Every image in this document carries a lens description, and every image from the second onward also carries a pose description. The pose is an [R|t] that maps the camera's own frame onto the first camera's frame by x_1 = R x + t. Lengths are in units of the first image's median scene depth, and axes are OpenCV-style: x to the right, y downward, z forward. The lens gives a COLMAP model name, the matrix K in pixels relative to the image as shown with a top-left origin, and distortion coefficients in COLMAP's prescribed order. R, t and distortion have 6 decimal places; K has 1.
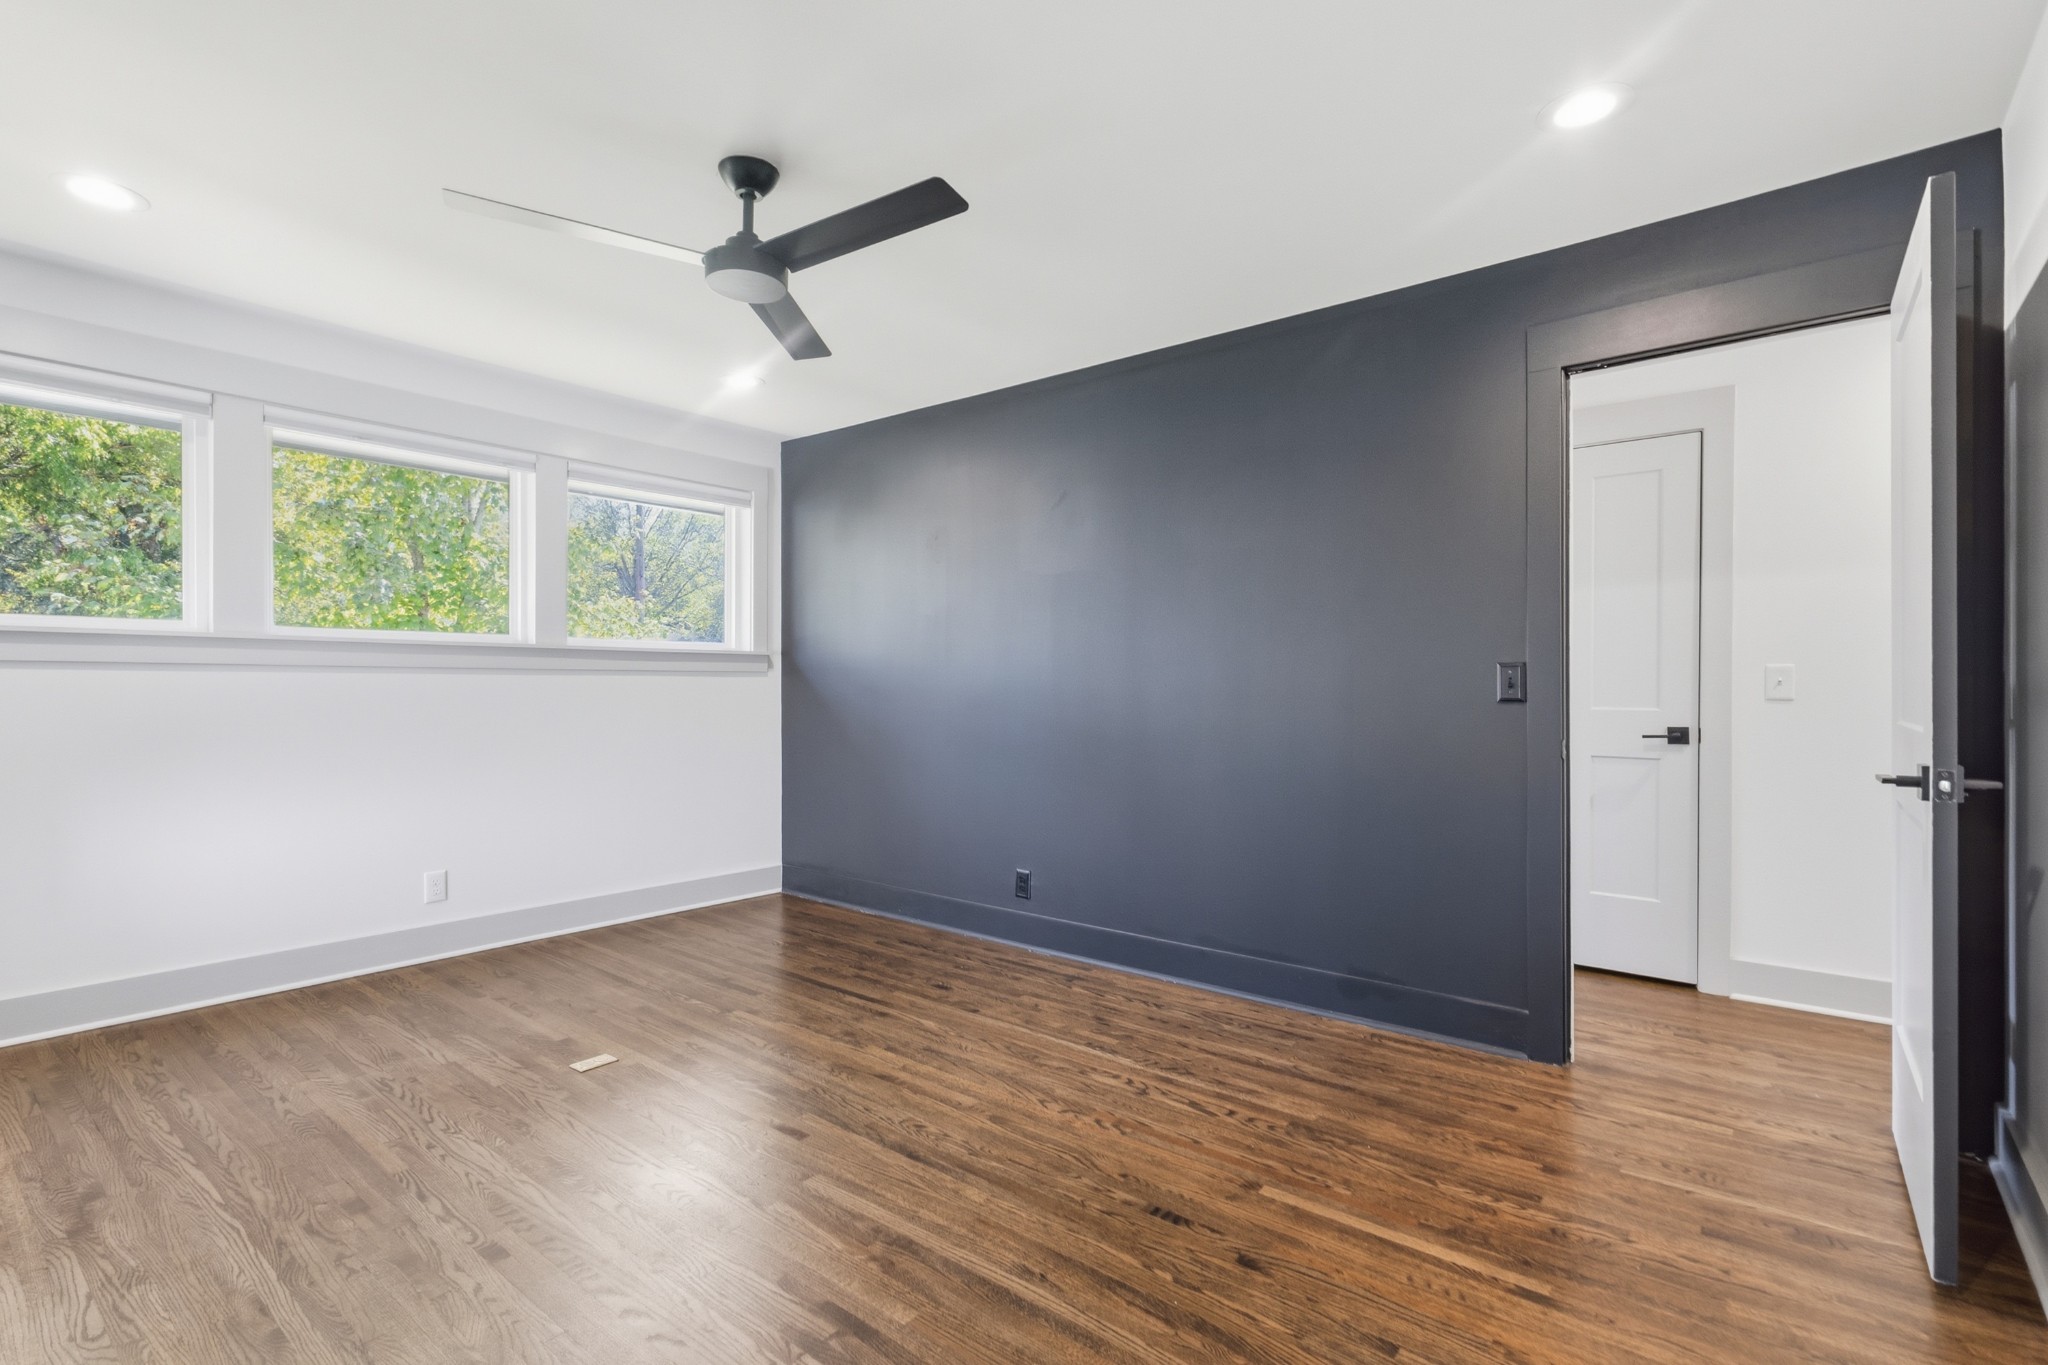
lens RADIAL K [[952.2, 0, 1024.3], [0, 952.2, 683.9], [0, 0, 1]] dist [-0.001027, -0.000478]
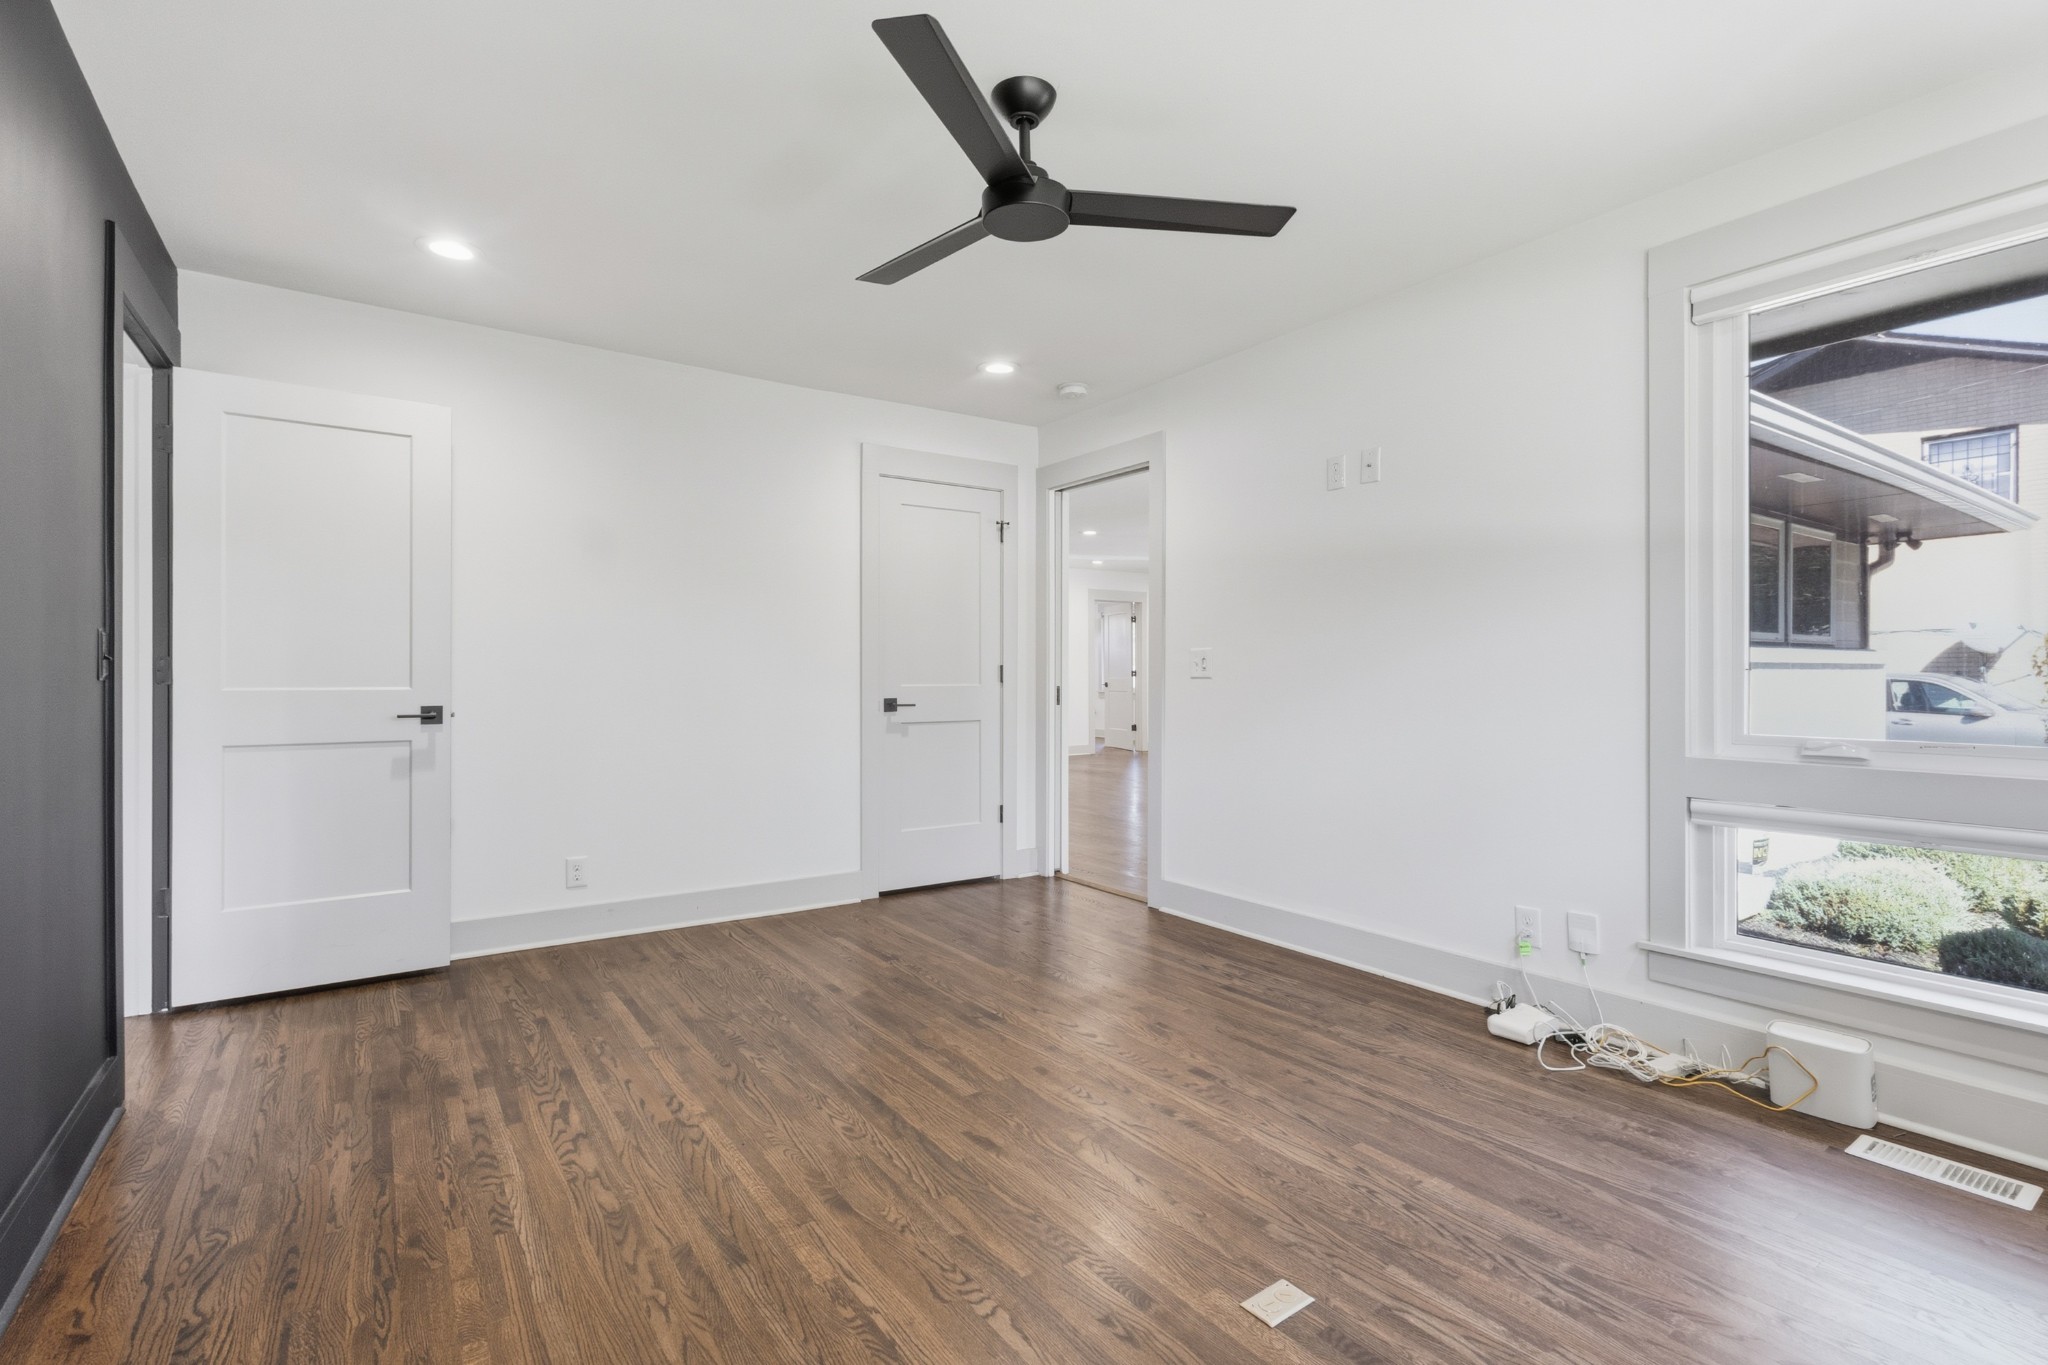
lens RADIAL K [[952.2, 0, 1022.5], [0, 952.2, 675.8], [0, 0, 1]] dist [-0.001027, -0.000478]
pose [[-0.959717, -0.003873, 0.280941, -0.510541], [-0.003306, 0.999991, 0.002494, 0.012980], [-0.280948, 0.001465, -0.959722, 1.762754]]
